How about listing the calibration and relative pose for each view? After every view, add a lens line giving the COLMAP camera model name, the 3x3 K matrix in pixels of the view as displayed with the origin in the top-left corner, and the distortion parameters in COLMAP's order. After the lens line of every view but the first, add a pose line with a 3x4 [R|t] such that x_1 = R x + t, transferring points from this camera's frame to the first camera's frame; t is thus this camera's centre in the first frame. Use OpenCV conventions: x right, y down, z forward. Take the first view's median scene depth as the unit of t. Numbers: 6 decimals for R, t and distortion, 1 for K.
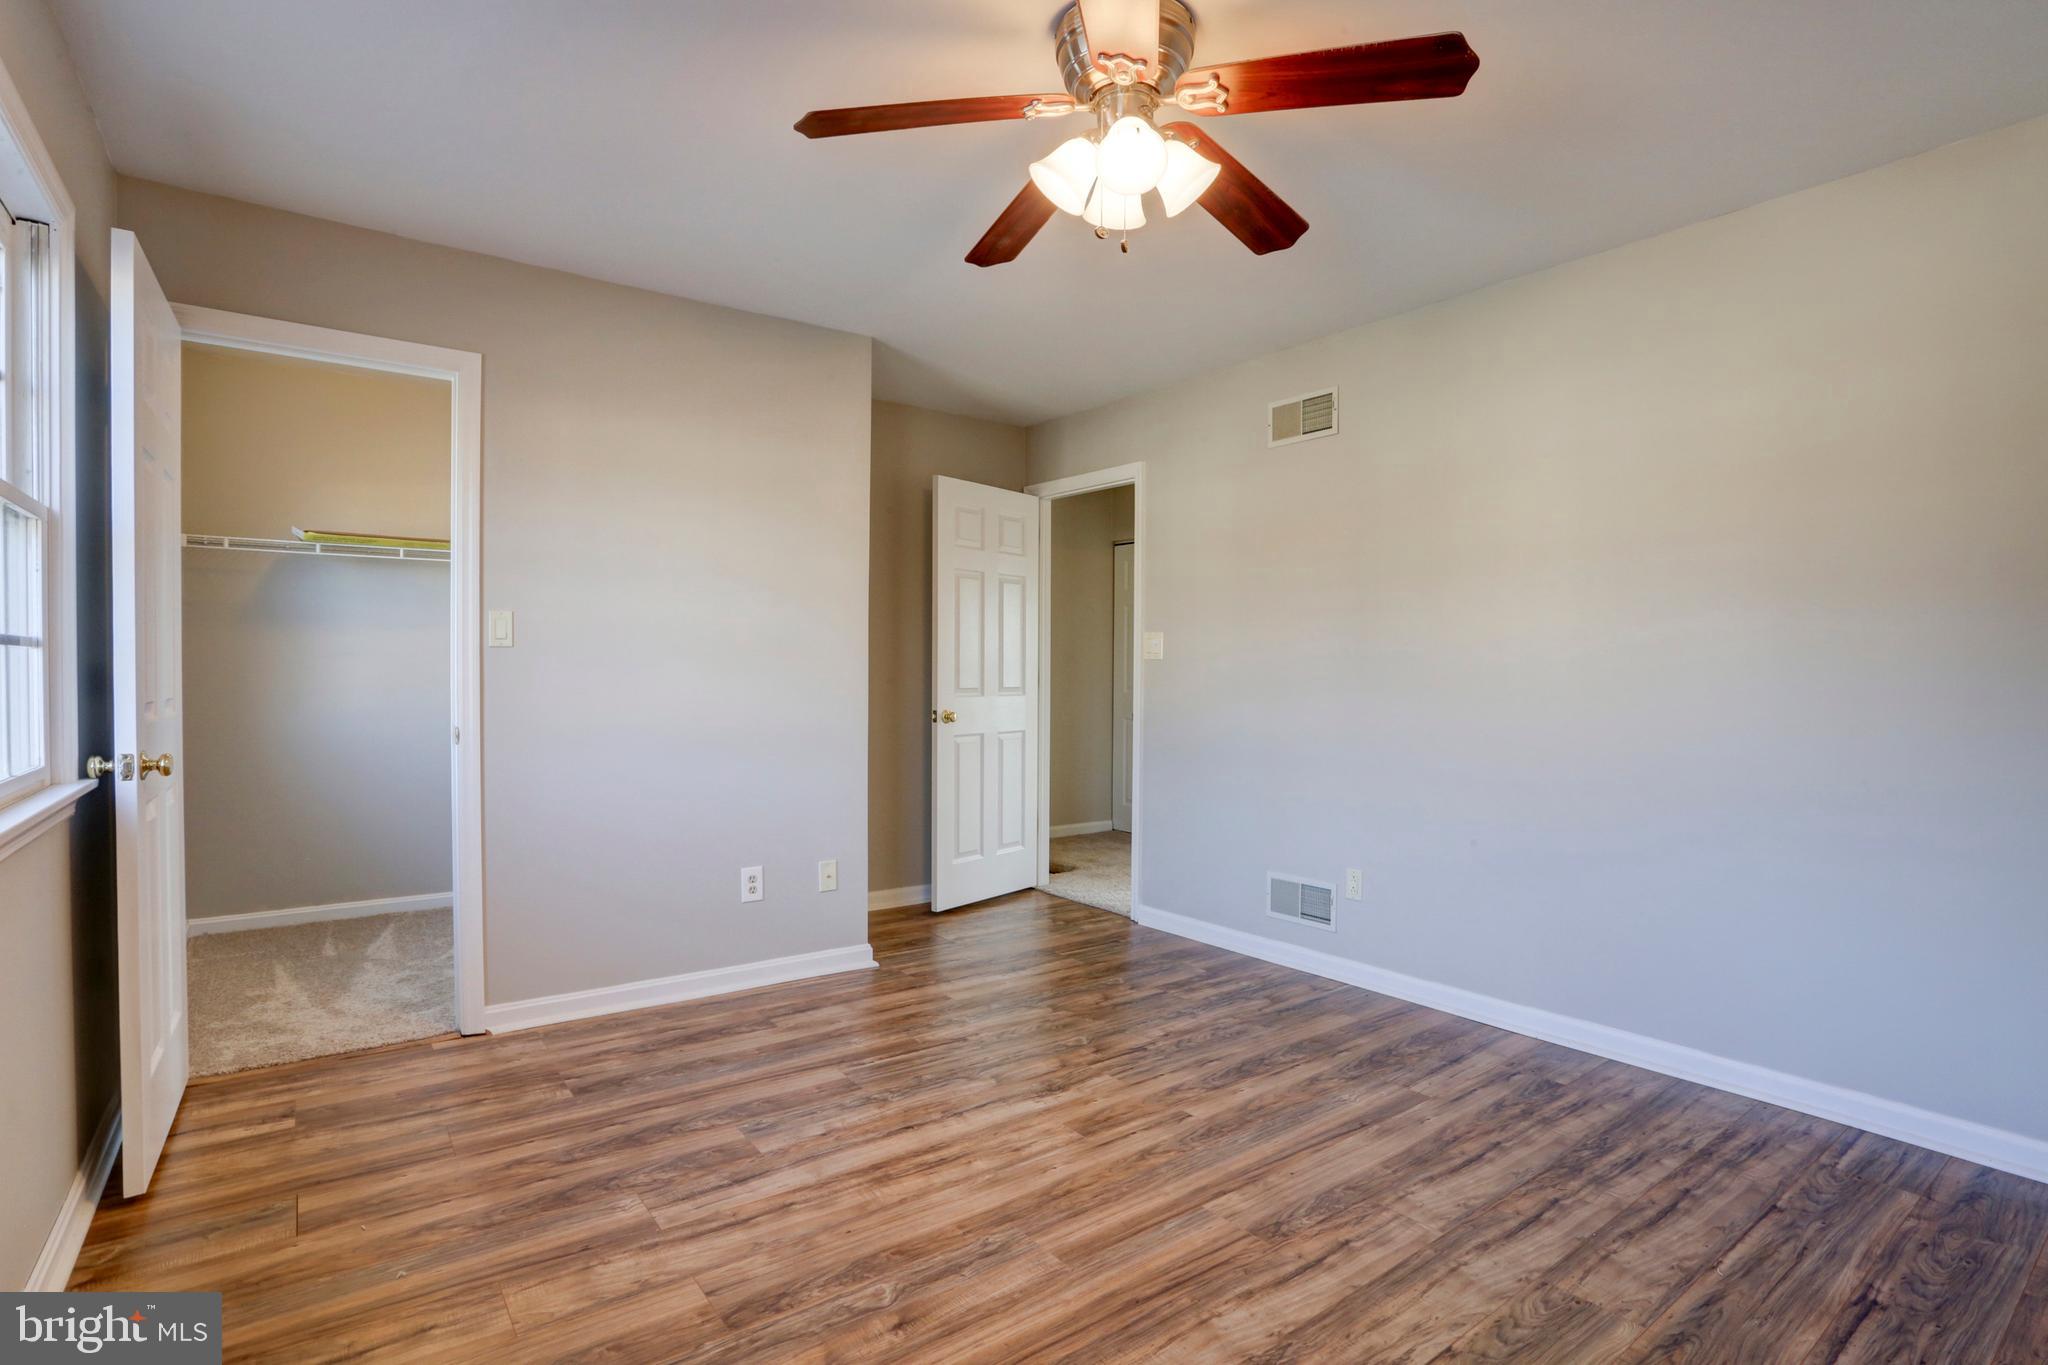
lens RADIAL K [[996.5, 0, 1027.7], [0, 996.5, 686.7], [0, 0, 1]] dist [-0.079150, 0.033124]
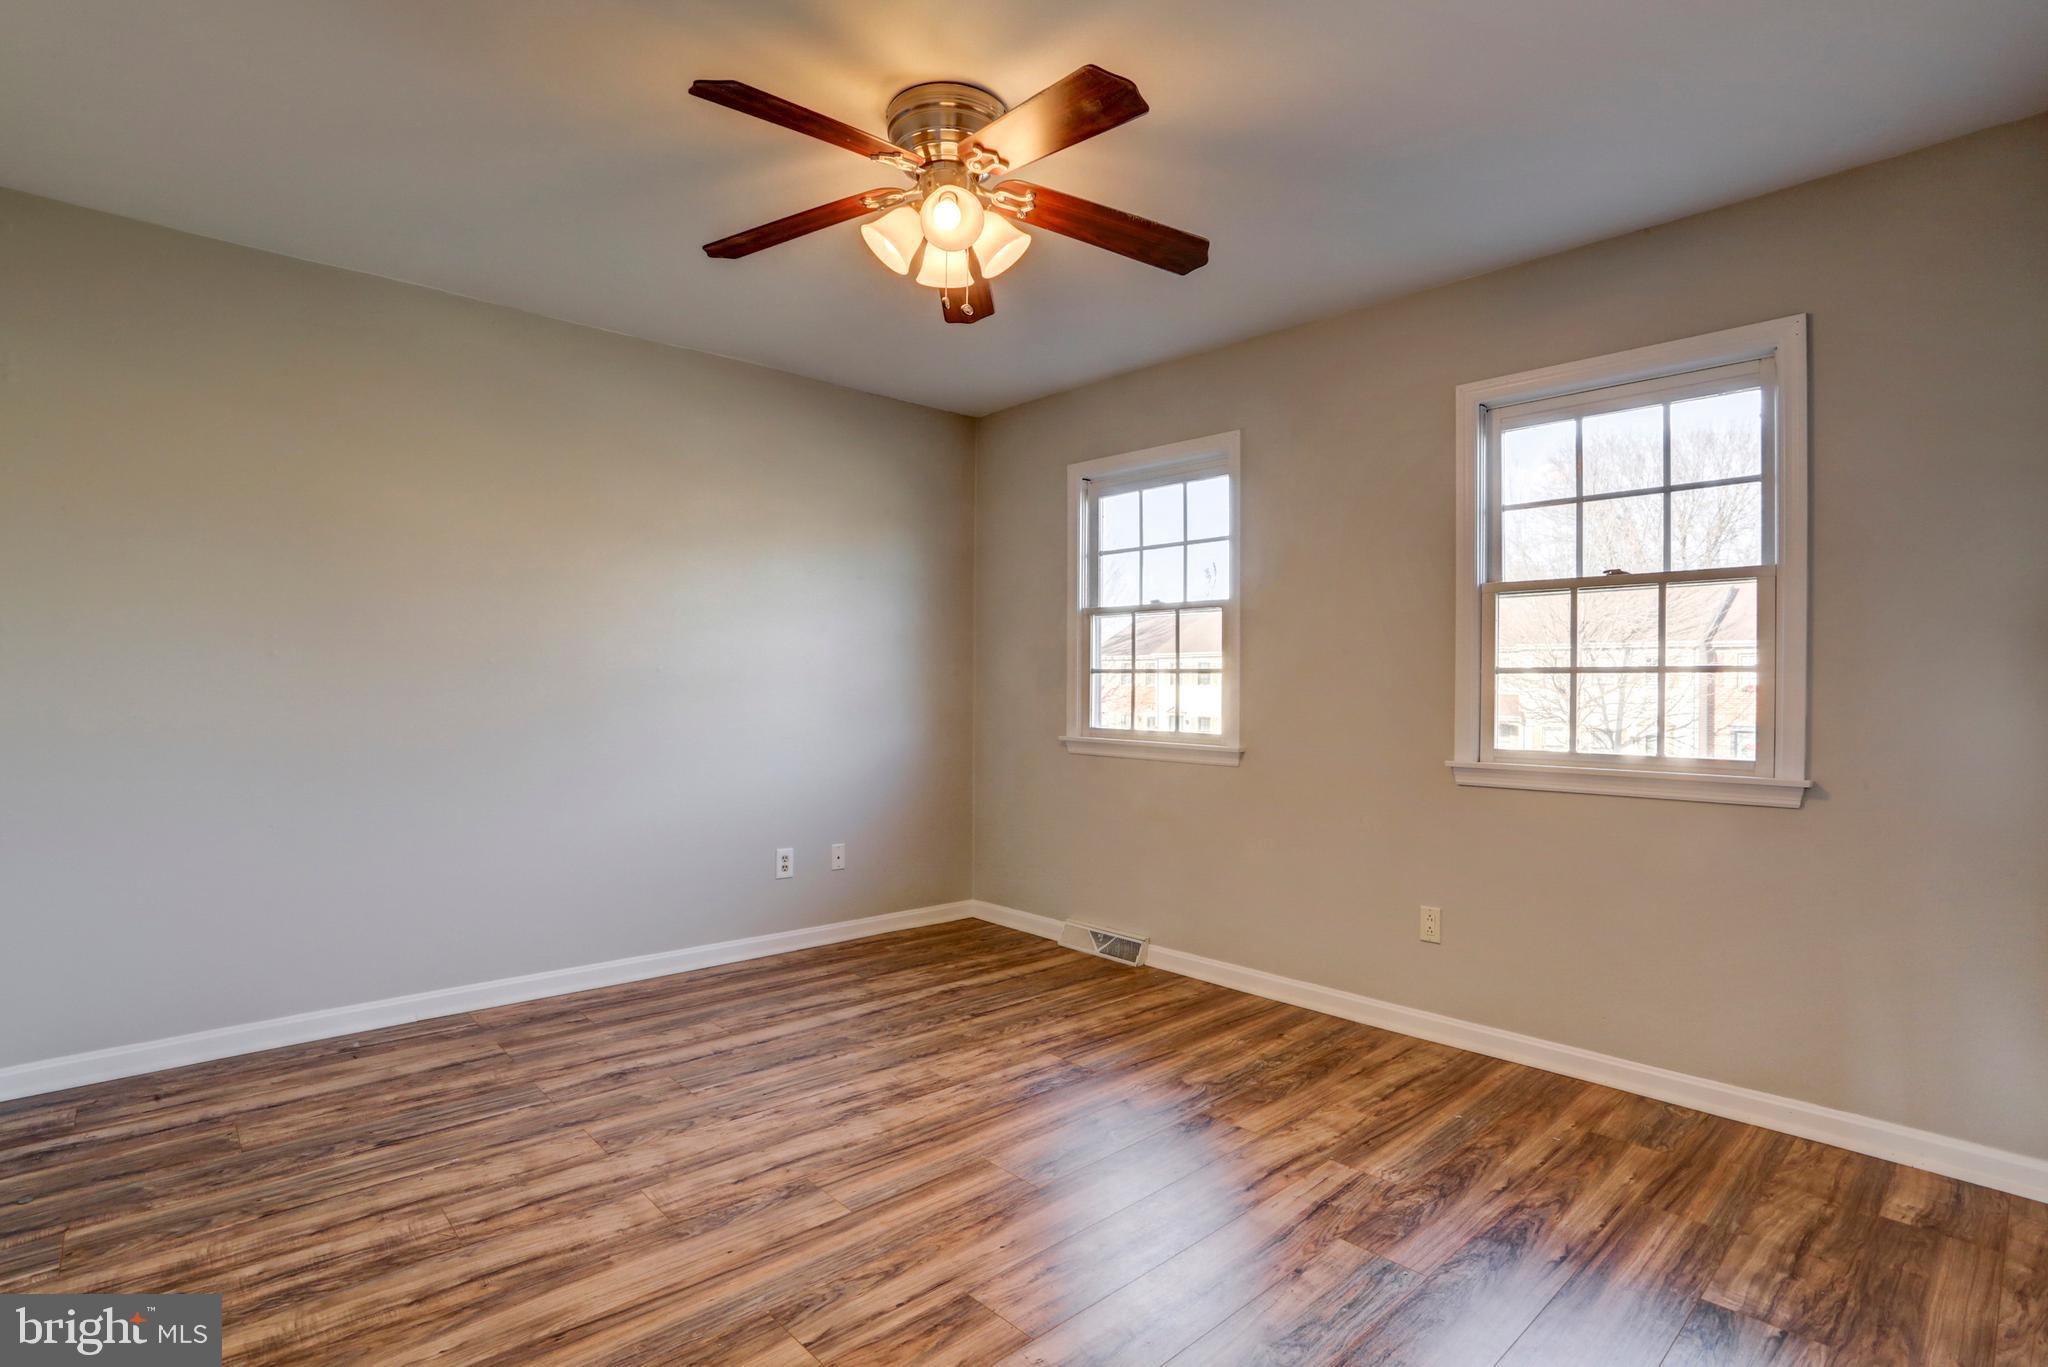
lens RADIAL K [[1018.1, 0, 1067.8], [0, 1018.1, 683.4], [0, 0, 1]] dist [-0.004141, -0.000533]
pose [[-0.990006, -0.011684, -0.140539, 0.107733], [-0.013184, 0.999866, 0.009744, -0.023596], [0.140406, 0.011499, -0.990027, 1.990614]]
